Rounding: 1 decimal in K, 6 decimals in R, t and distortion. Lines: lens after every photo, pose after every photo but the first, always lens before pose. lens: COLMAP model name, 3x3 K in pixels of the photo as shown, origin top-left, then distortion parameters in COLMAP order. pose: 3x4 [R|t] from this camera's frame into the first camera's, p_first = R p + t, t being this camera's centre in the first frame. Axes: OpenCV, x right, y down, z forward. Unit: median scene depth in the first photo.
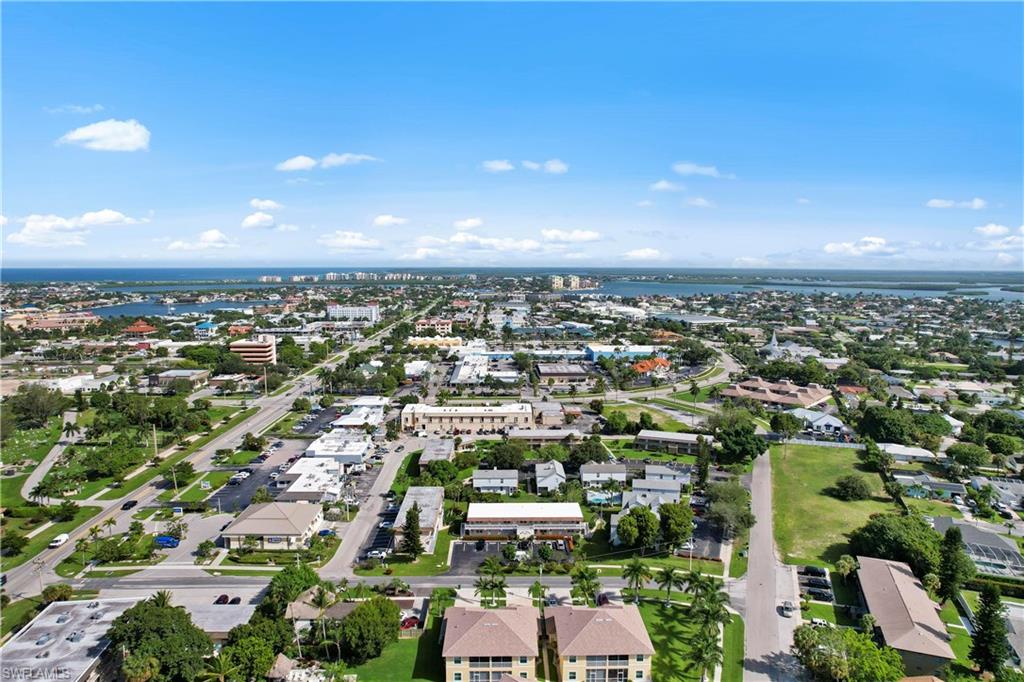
lens RADIAL K [[655.6, 0, 512.0], [0, 655.6, 341.0], [0, 0, 1]] dist [-0.039514, 0.003658]
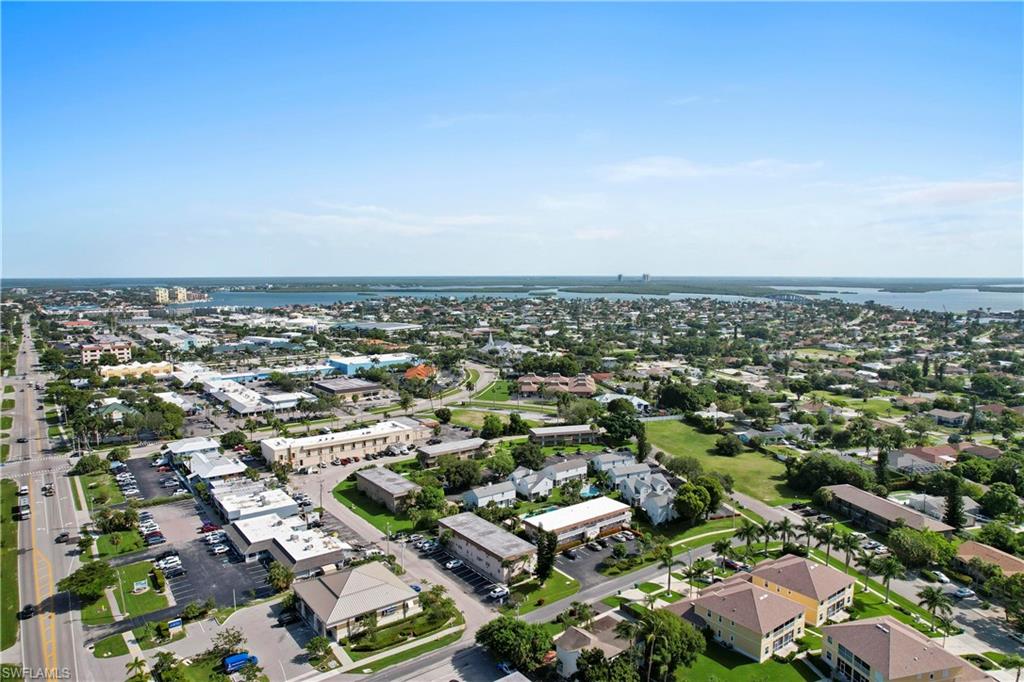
lens RADIAL K [[655.6, 0, 512.0], [0, 655.6, 341.0], [0, 0, 1]] dist [-0.039514, 0.003658]
pose [[0.813345, -0.065572, 0.578074, -0.459505], [0.072788, 0.997290, 0.010712, -0.020939], [-0.577210, 0.033364, 0.815914, 0.153209]]
